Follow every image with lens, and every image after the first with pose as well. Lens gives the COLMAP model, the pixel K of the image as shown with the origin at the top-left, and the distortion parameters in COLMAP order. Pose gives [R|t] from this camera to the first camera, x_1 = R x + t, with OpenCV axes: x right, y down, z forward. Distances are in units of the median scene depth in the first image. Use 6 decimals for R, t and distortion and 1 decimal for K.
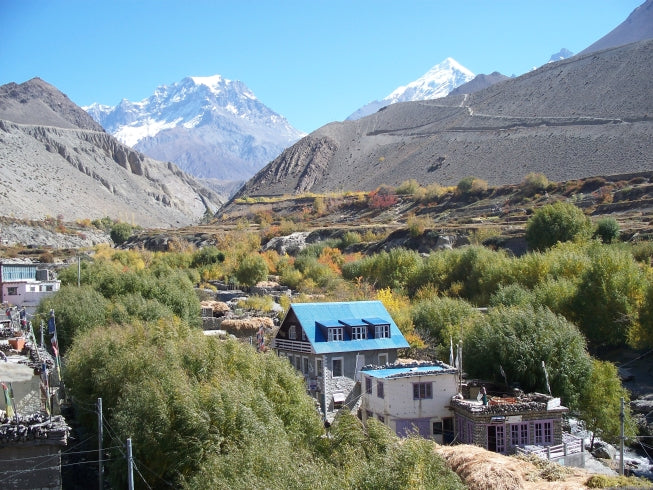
lens RADIAL K [[895.1, 0, 326.5], [0, 895.1, 244.8], [0, 0, 1]] dist [-0.042895, 0.000000]
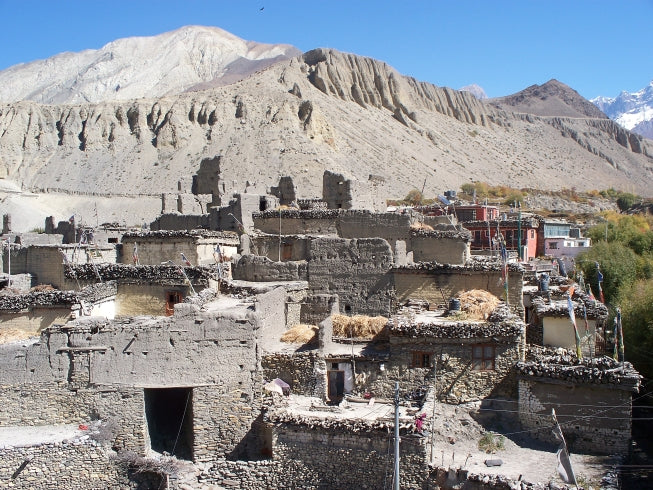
lens RADIAL K [[895.1, 0, 326.4], [0, 895.1, 245.1], [0, 0, 1]] dist [-0.042895, 0.000000]
pose [[0.798701, 0.033060, -0.600819, 0.174891], [0.000088, 0.998483, 0.055059, -0.020663], [0.601728, -0.044029, 0.797487, -0.203037]]
